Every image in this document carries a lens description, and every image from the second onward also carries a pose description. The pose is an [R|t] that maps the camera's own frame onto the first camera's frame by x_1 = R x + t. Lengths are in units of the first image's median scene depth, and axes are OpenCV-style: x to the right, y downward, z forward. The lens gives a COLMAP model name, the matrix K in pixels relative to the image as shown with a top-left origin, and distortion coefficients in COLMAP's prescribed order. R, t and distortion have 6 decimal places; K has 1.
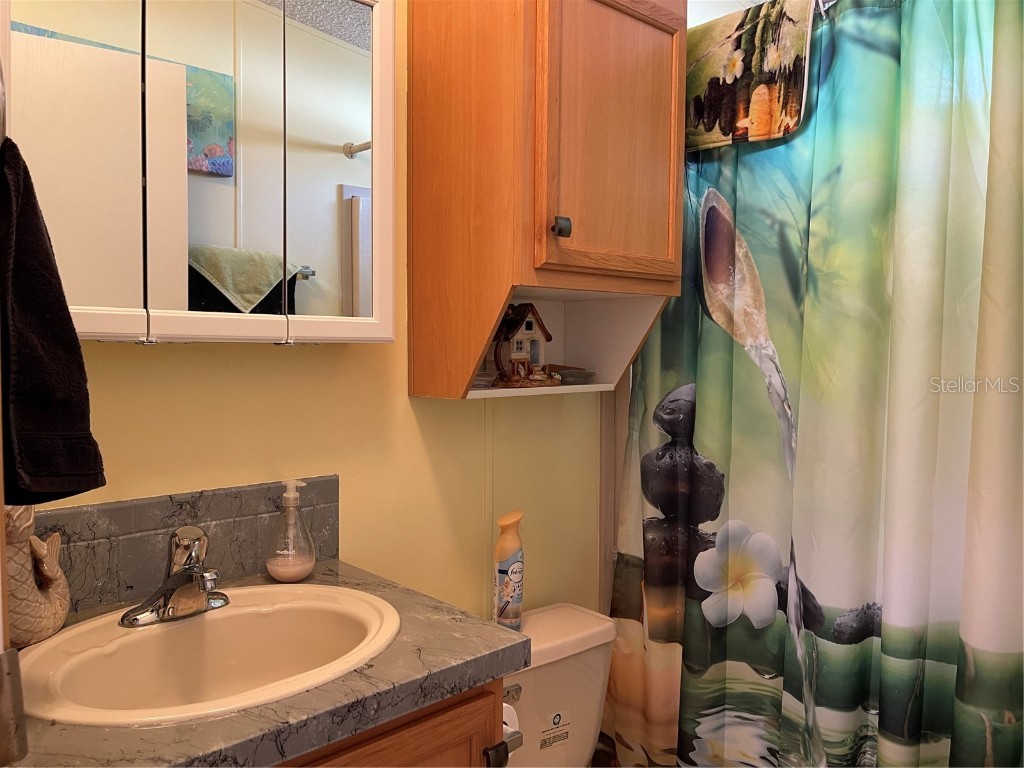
lens RADIAL K [[771.6, 0, 510.6], [0, 771.6, 379.0], [0, 0, 1]] dist [0.066998, -0.087707]
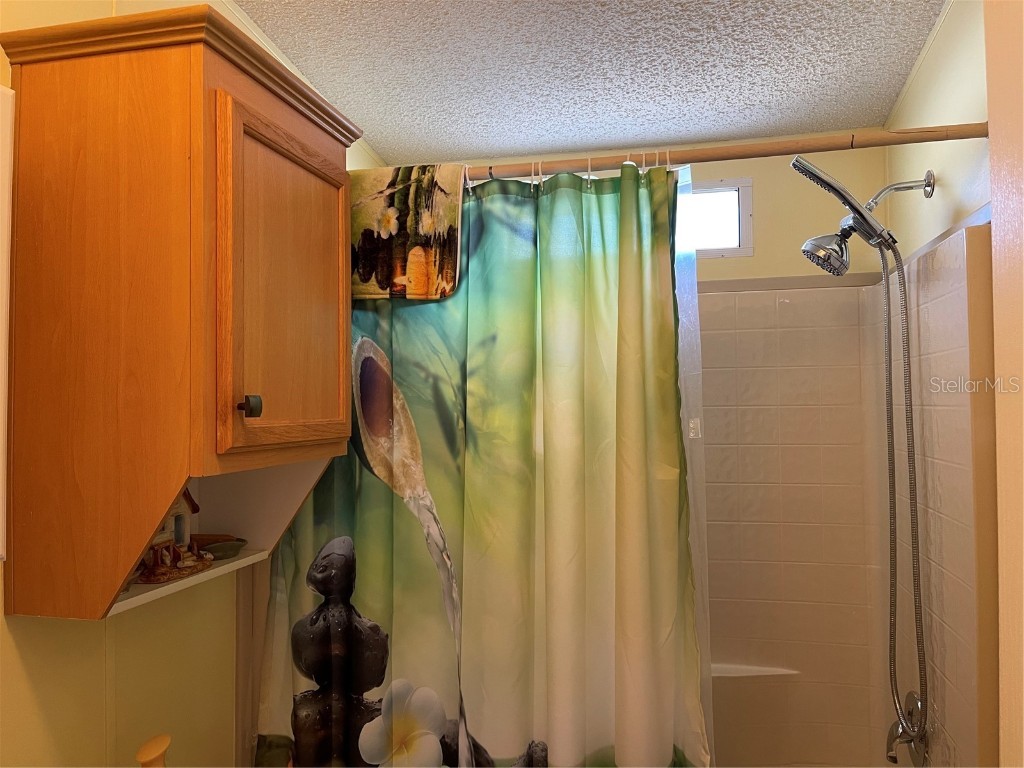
lens RADIAL K [[771.6, 0, 517.0], [0, 771.6, 383.2], [0, 0, 1]] dist [0.066998, -0.087707]
pose [[0.821469, 0.002375, 0.570248, -0.149060], [0.038368, 0.997495, -0.059426, -0.128580], [-0.568961, 0.070696, 0.819320, 0.099395]]
